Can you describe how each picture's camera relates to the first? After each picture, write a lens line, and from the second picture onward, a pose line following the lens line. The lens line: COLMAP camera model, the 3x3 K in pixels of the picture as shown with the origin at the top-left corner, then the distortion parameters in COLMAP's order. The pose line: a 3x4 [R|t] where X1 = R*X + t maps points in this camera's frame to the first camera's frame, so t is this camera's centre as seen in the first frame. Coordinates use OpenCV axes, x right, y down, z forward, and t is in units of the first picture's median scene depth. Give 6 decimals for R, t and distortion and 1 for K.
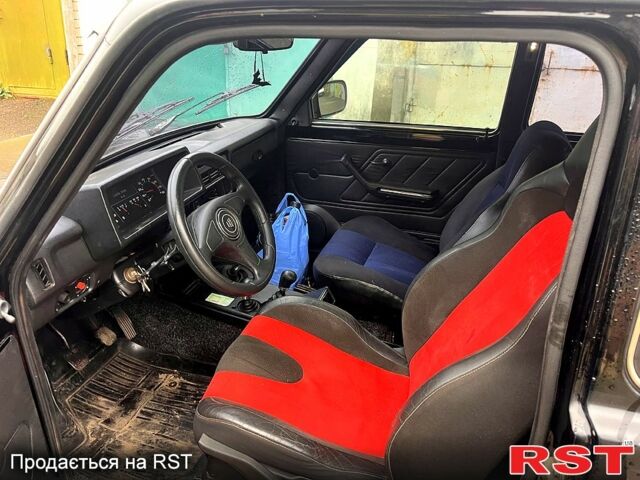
lens RADIAL K [[479.6, 0, 320.3], [0, 479.6, 242.4], [0, 0, 1]] dist [0.031728, -0.007525]
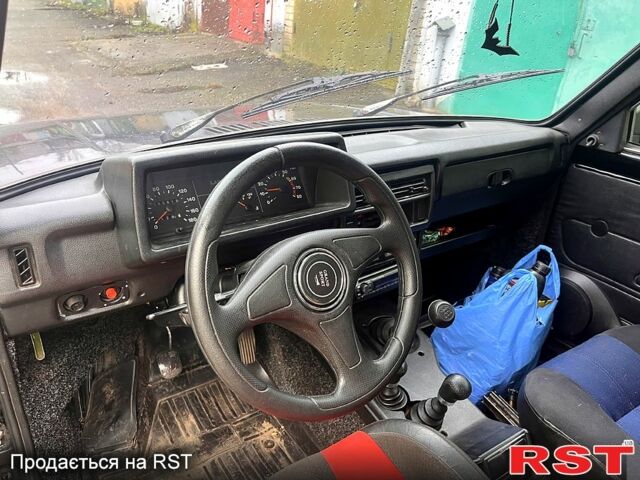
lens RADIAL K [[479.6, 0, 320.3], [0, 479.6, 242.4], [0, 0, 1]] dist [0.031728, -0.007525]
pose [[0.780953, 0.305566, -0.544739, 0.062664], [-0.310853, 0.946618, 0.085348, -0.083174], [0.541740, 0.102681, 0.834251, 0.351328]]
